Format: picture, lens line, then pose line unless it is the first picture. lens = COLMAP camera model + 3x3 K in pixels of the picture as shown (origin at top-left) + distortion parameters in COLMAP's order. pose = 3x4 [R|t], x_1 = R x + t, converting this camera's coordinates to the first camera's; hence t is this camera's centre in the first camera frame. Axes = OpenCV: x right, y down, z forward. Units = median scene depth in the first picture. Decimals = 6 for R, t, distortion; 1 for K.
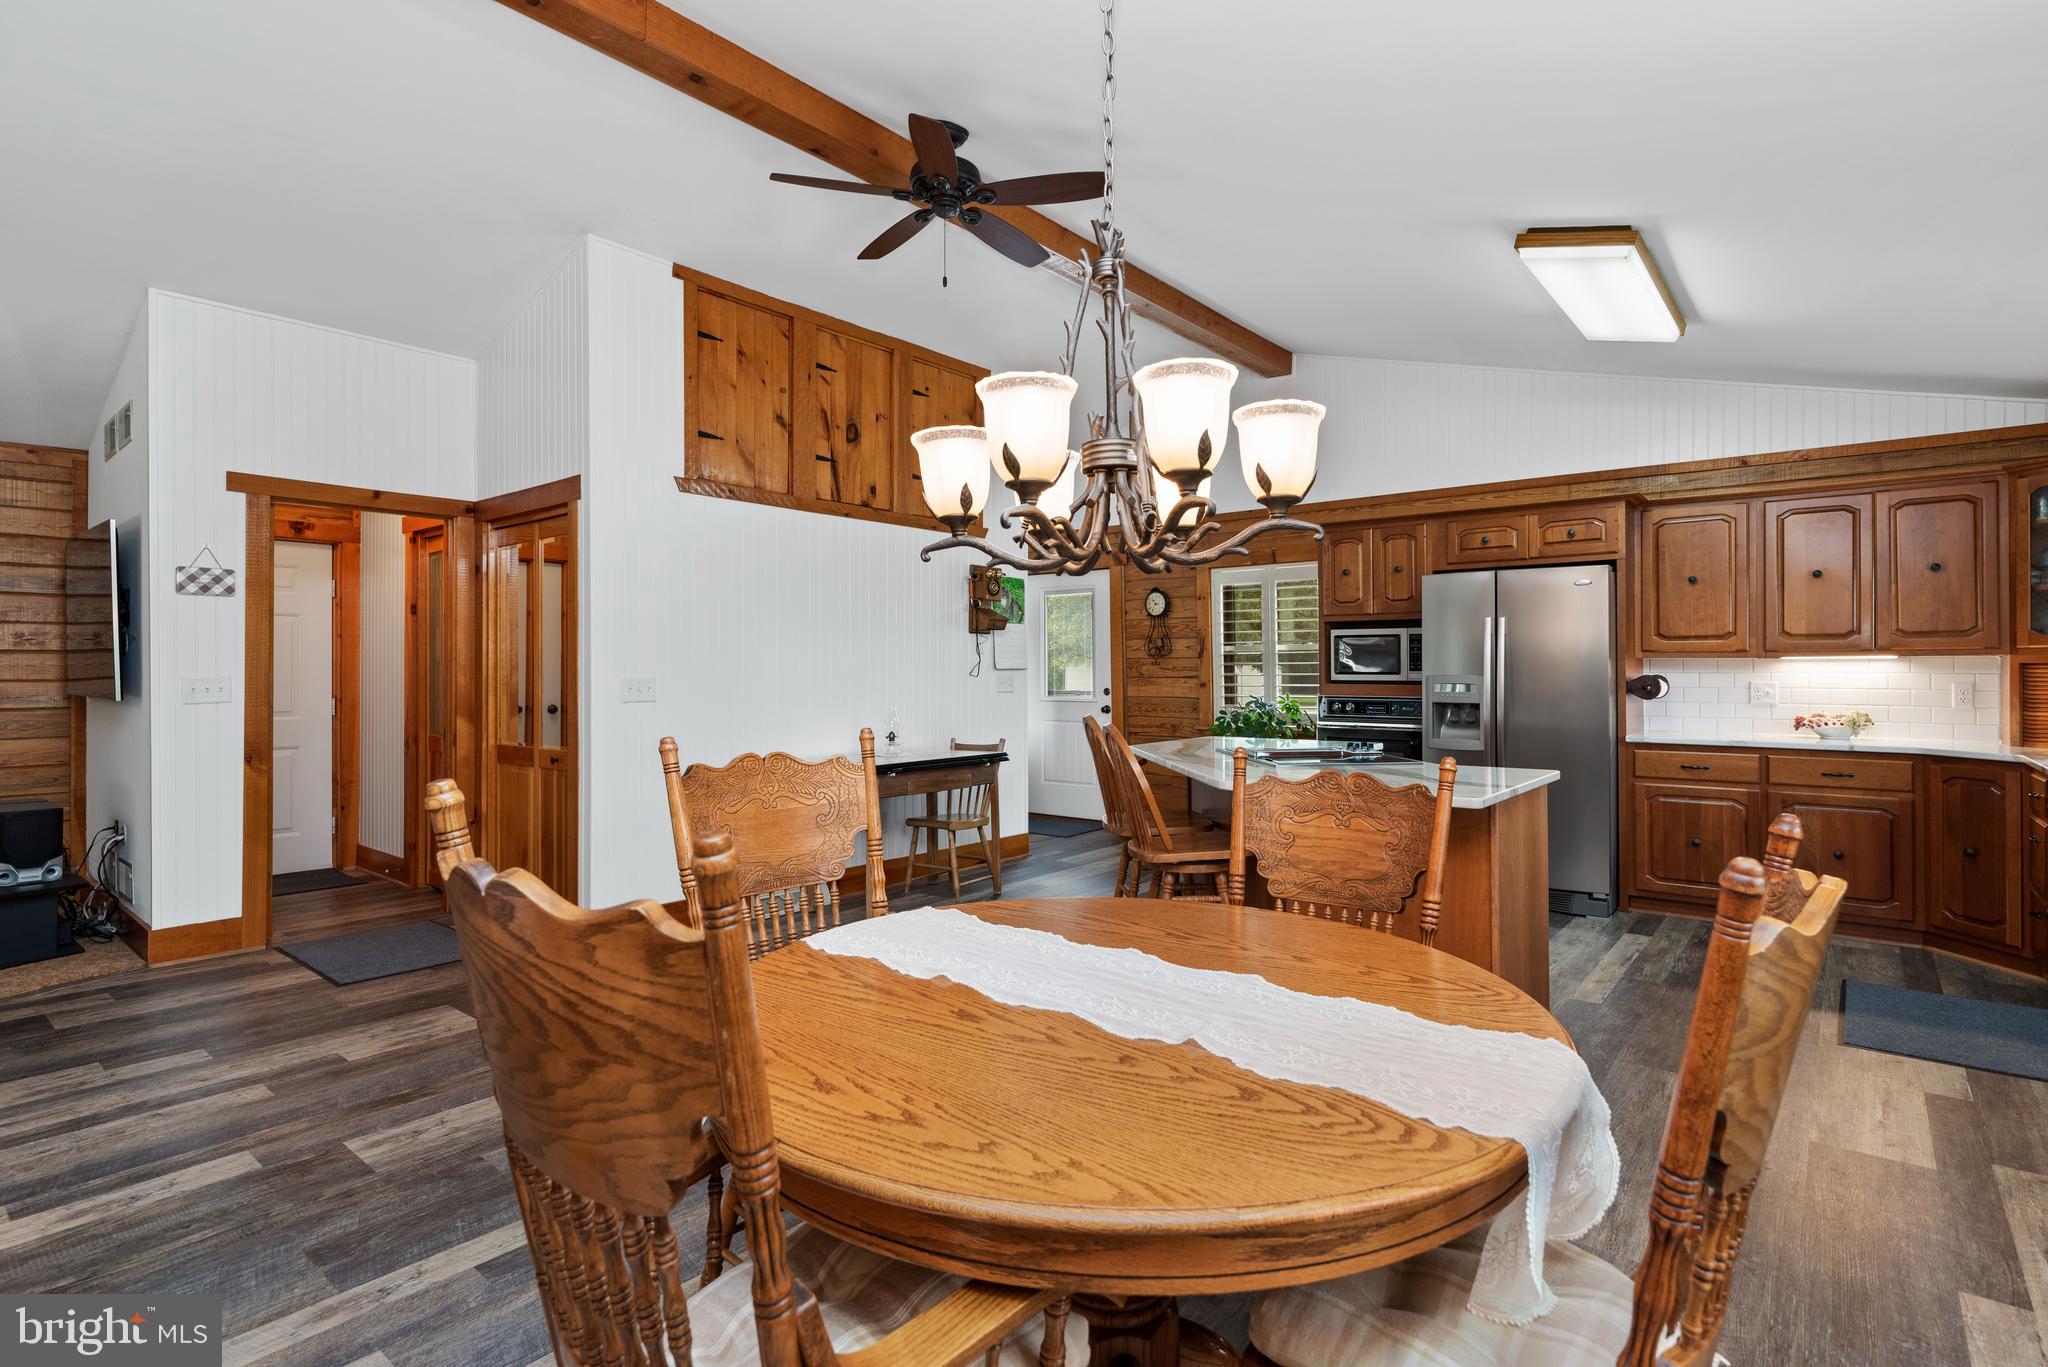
lens RADIAL K [[999.8, 0, 1044.2], [0, 999.8, 663.9], [0, 0, 1]] dist [0.001328, 0.000063]
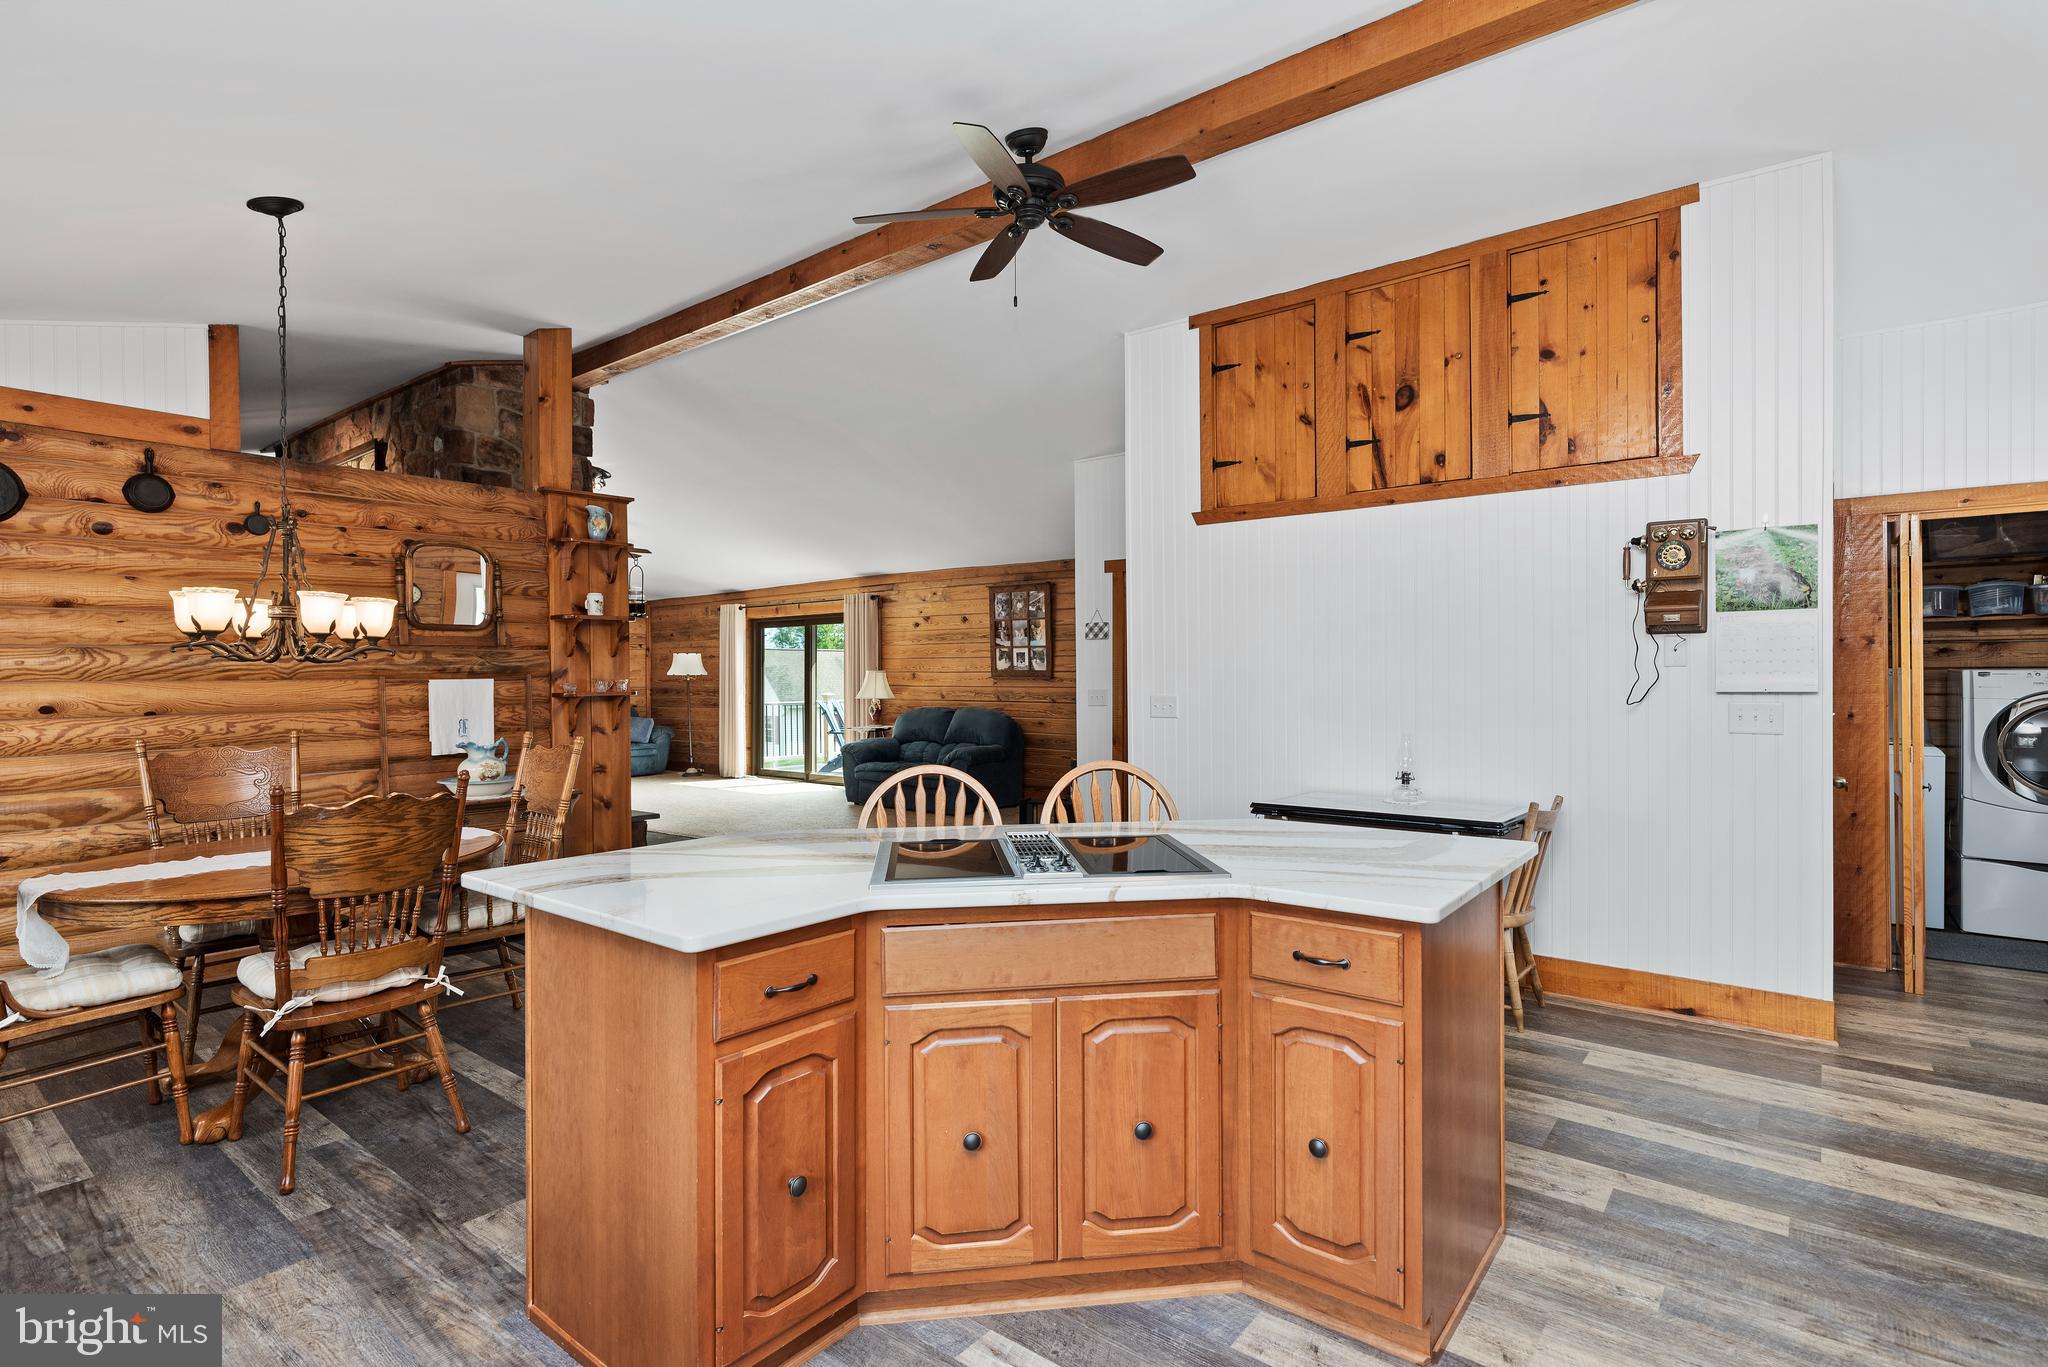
lens RADIAL K [[999.8, 0, 1051.4], [0, 999.8, 679.1], [0, 0, 1]] dist [0.001328, 0.000063]
pose [[0.018433, 0.007559, -0.999802, 0.664808], [0.014032, 0.999871, 0.007819, -0.015484], [0.999732, -0.014173, 0.018324, 0.761968]]
